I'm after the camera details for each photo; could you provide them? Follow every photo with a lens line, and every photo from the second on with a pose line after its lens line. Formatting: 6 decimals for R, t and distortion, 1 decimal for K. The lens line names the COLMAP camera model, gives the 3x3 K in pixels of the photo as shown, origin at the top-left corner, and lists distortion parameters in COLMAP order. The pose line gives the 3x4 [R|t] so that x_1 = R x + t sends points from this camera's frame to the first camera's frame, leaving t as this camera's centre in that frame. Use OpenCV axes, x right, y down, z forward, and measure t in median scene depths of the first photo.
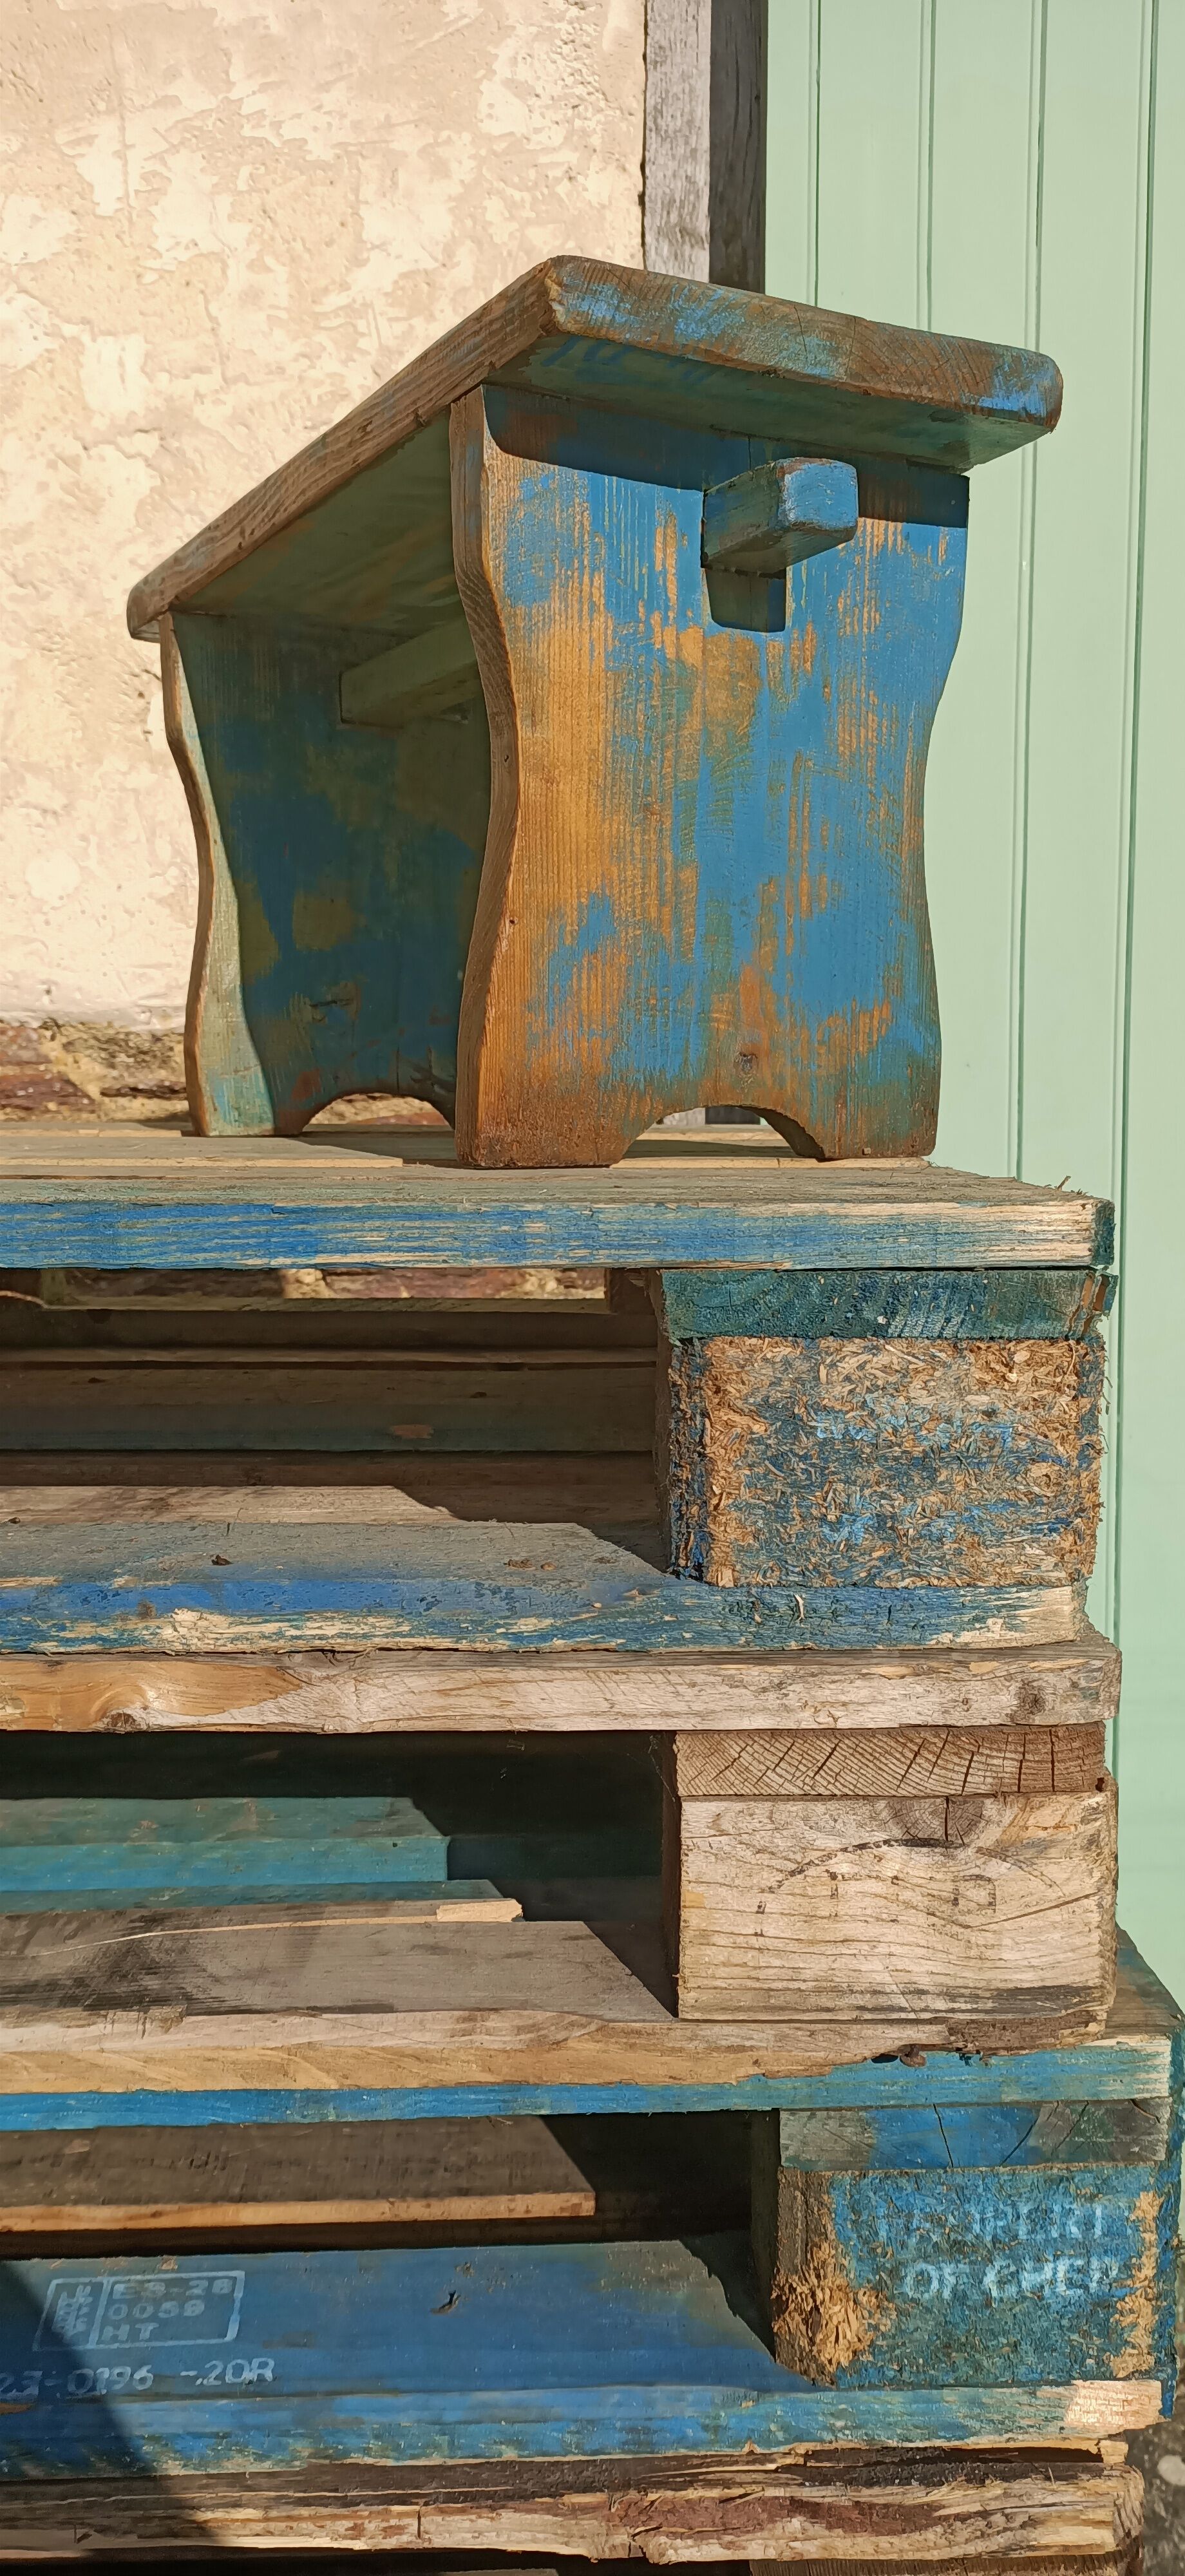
lens RADIAL K [[1974.3, 0, 595.9], [0, 1974.3, 1281.8], [0, 0, 1]] dist [0.054472, -0.078820]
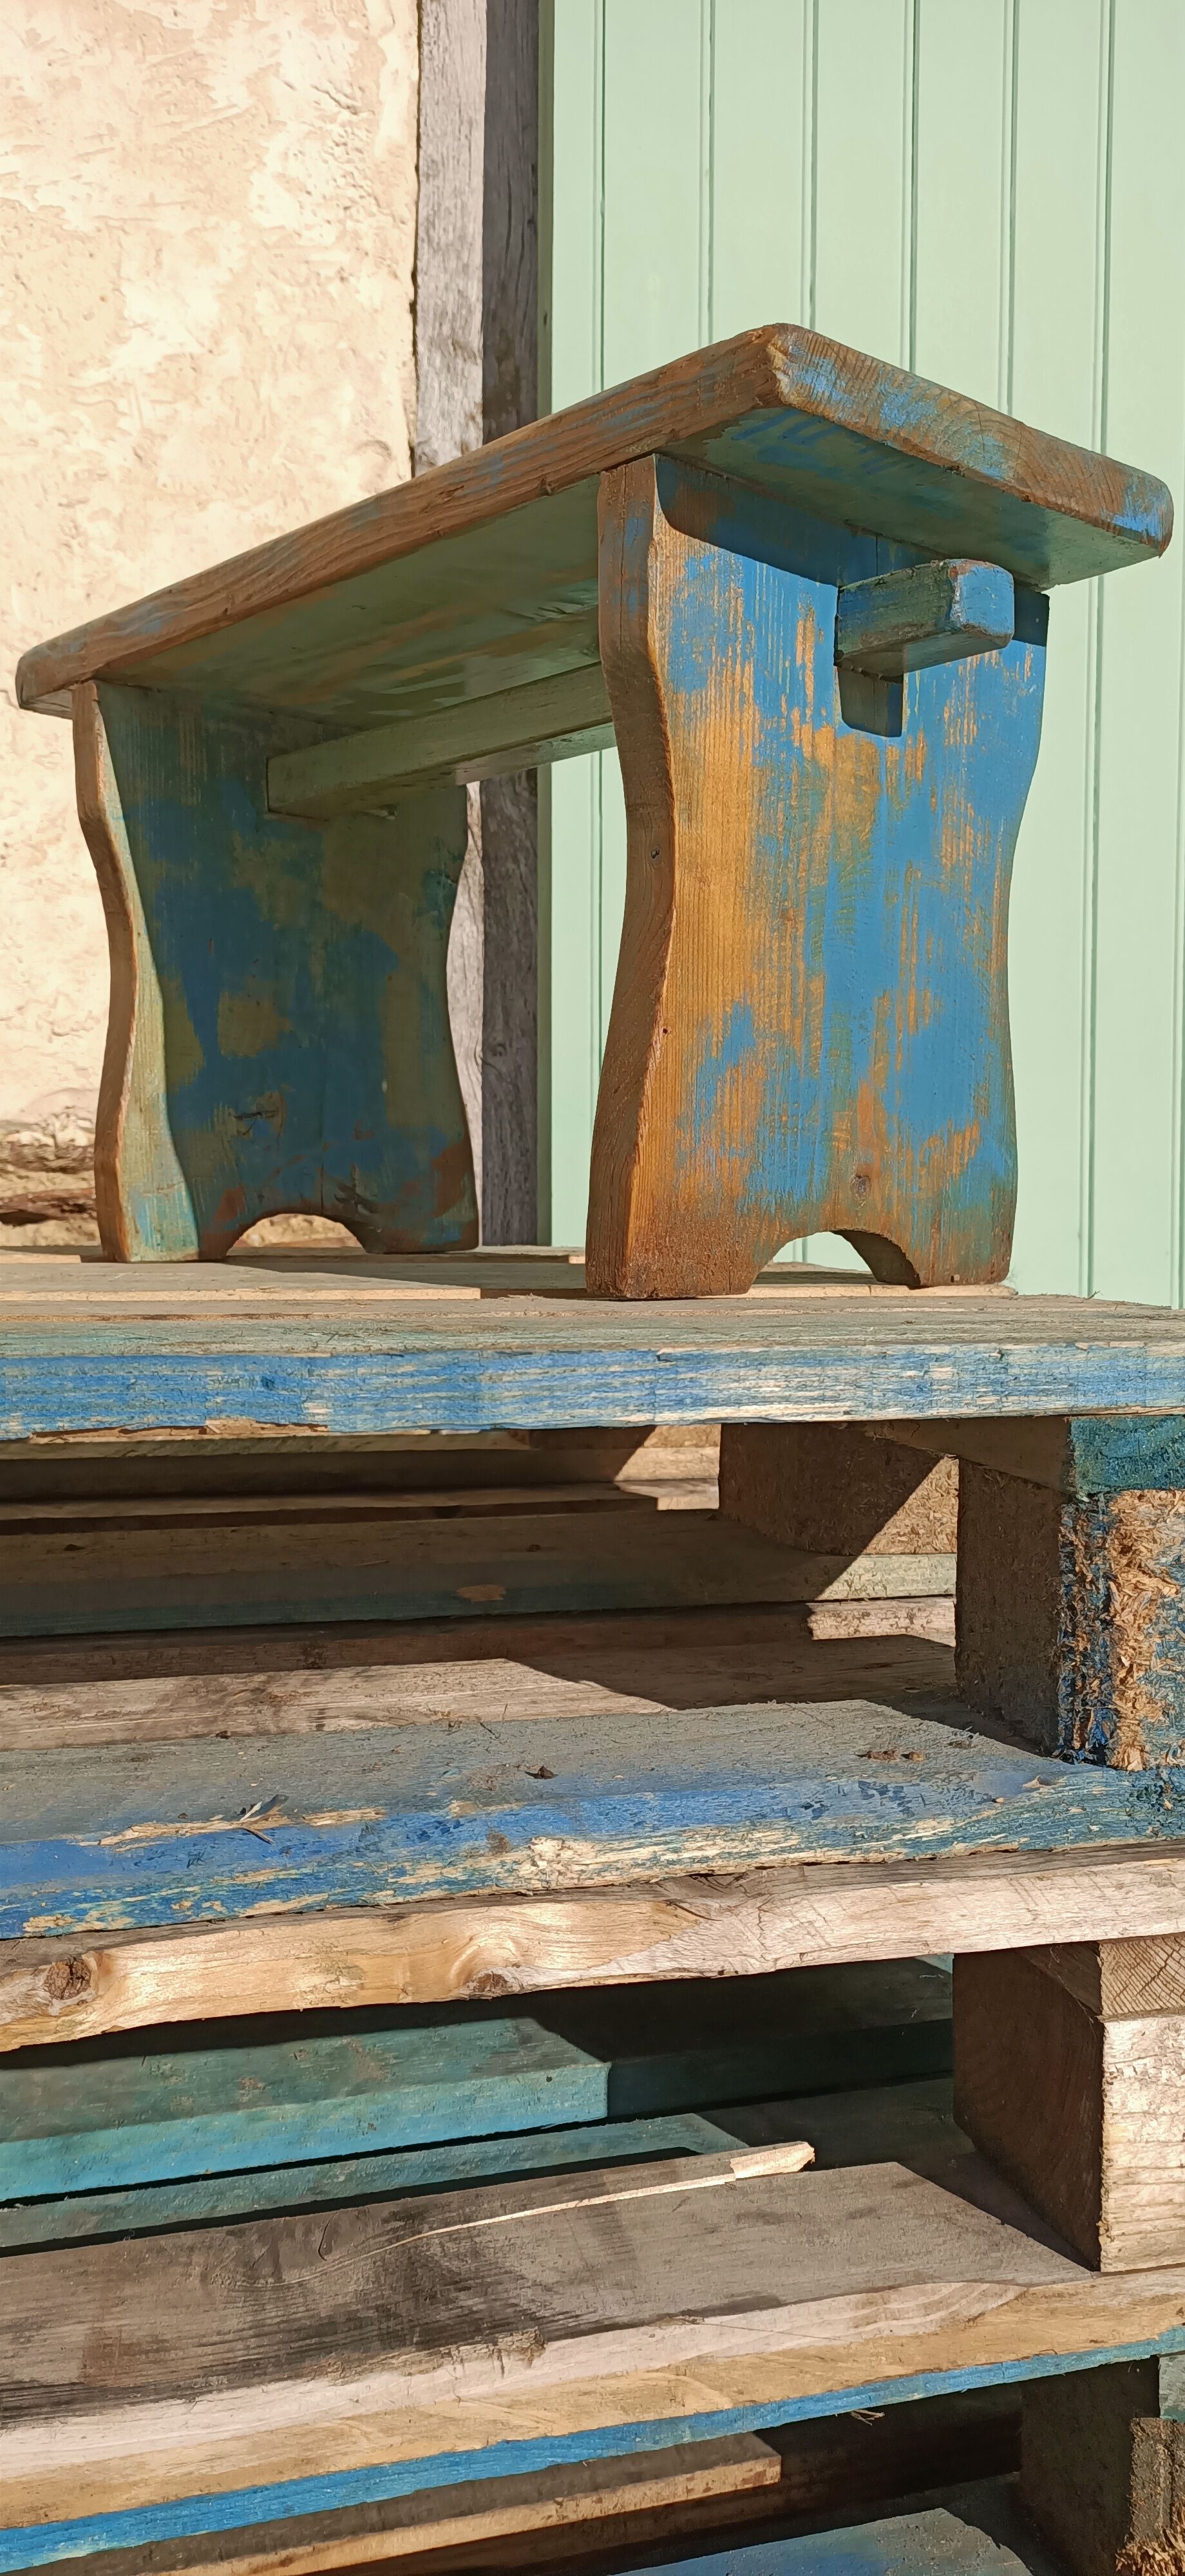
lens RADIAL K [[1974.3, 0, 611.7], [0, 1974.3, 1274.8], [0, 0, 1]] dist [0.054472, -0.078820]
pose [[0.972015, -0.004893, 0.234867, -0.279988], [0.019398, 0.998041, -0.059487, -0.015609], [-0.234115, 0.062378, 0.970206, 0.127327]]
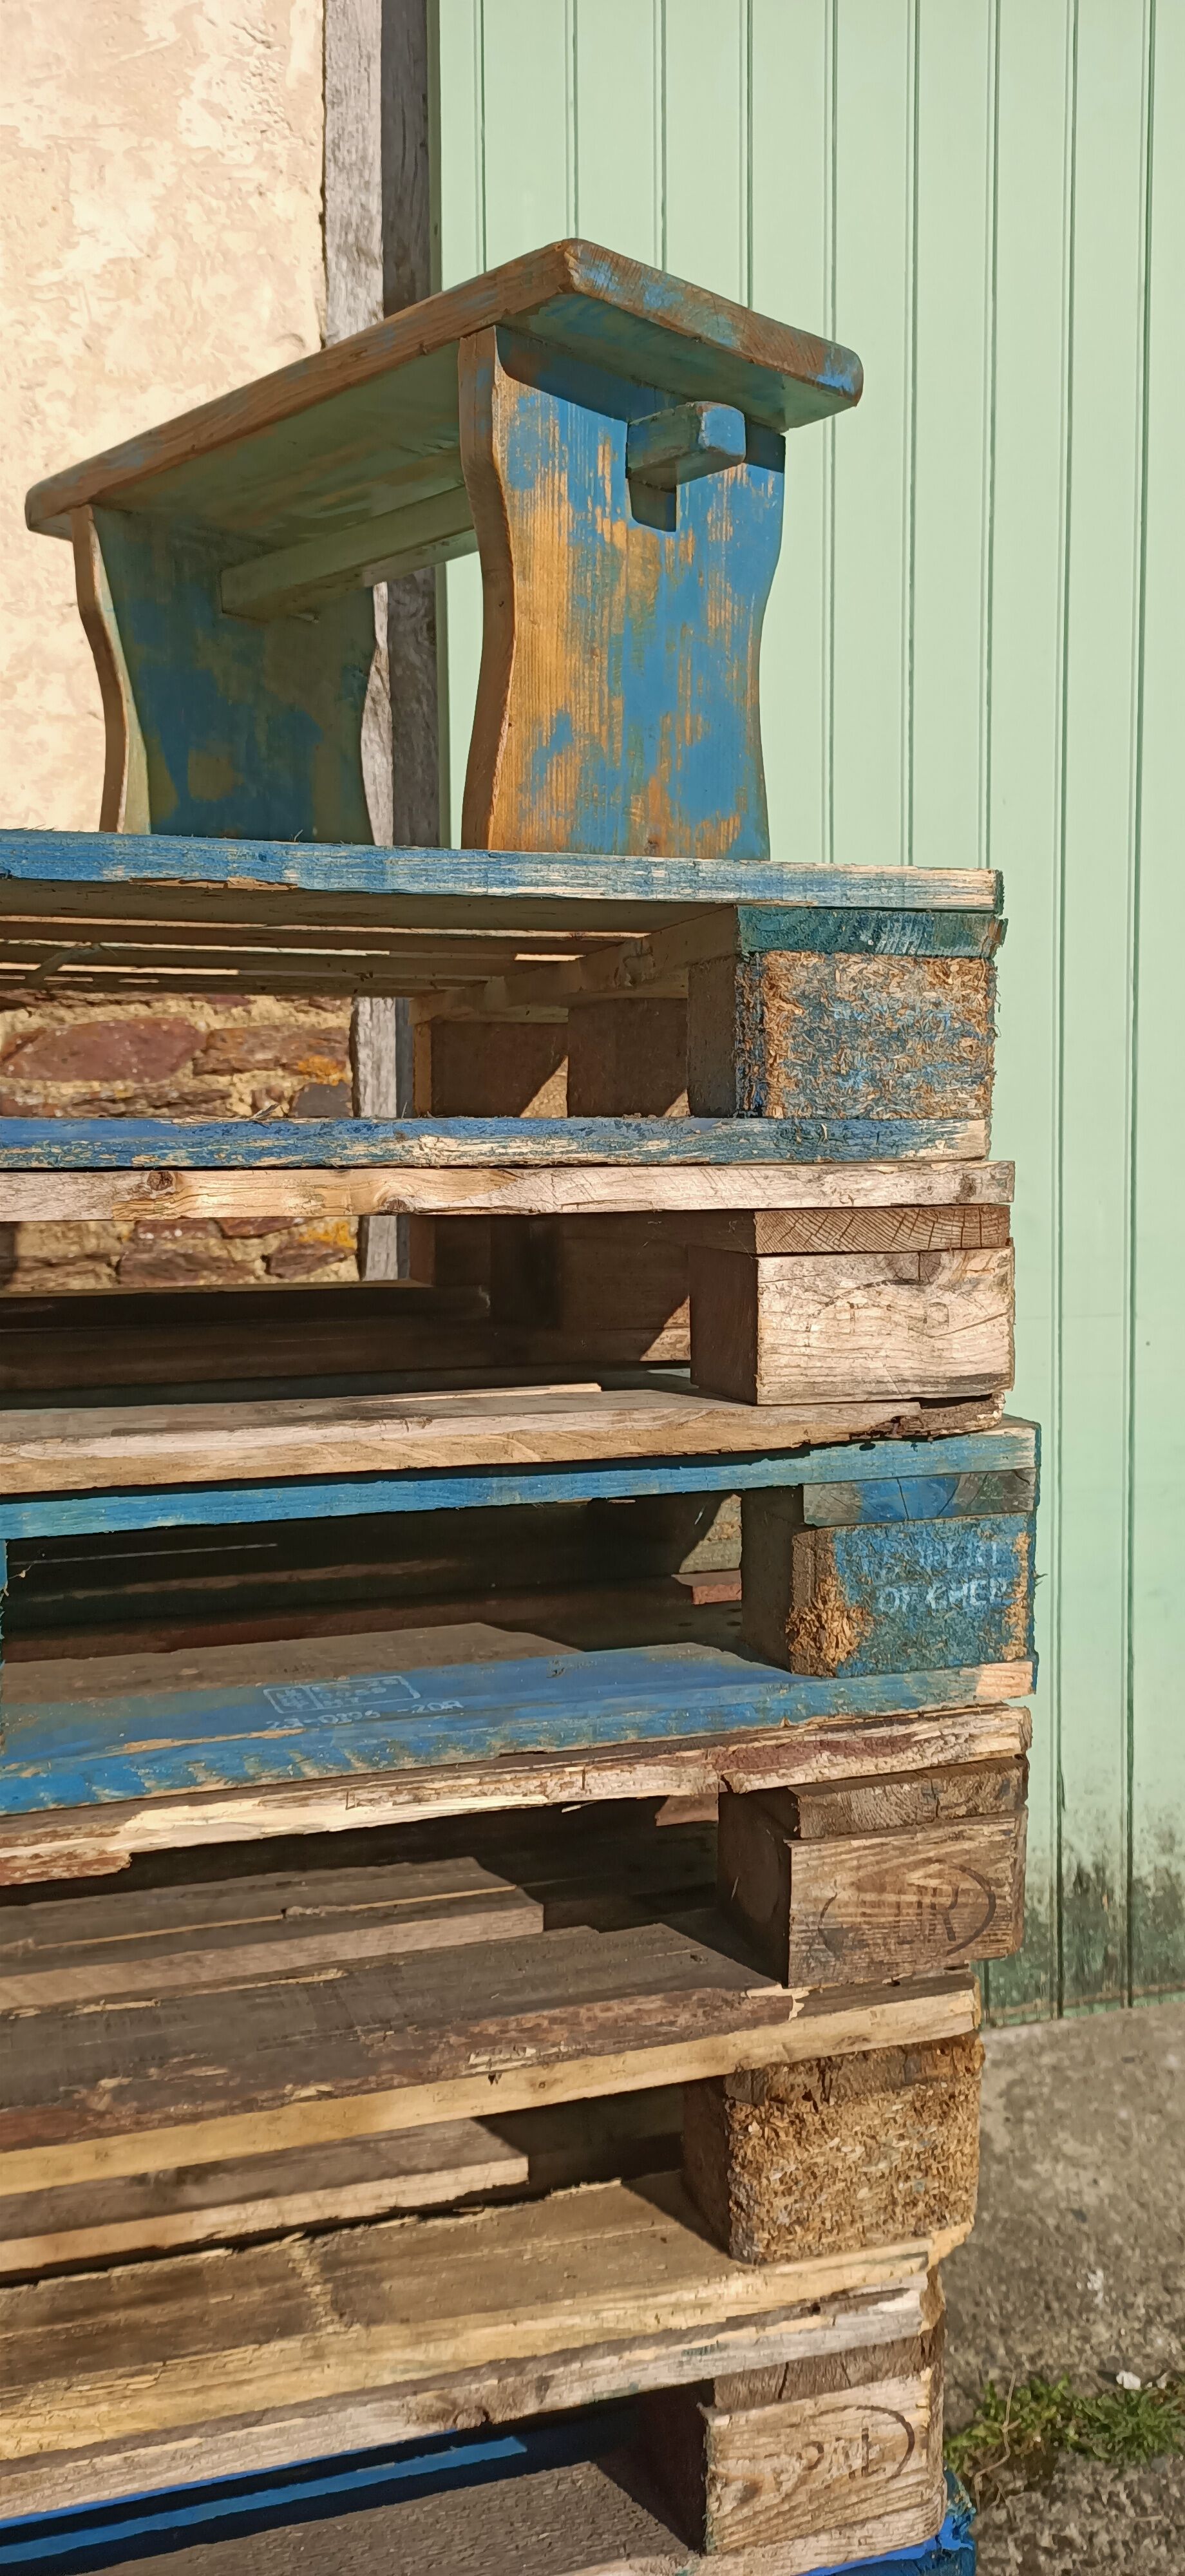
lens RADIAL K [[1974.3, 0, 620.6], [0, 1974.3, 1285.9], [0, 0, 1]] dist [0.054472, -0.078820]
pose [[0.960423, -0.026758, 0.277257, -0.354641], [0.033009, 0.999295, -0.017903, 0.228510], [-0.276583, 0.026347, 0.960629, -0.312793]]
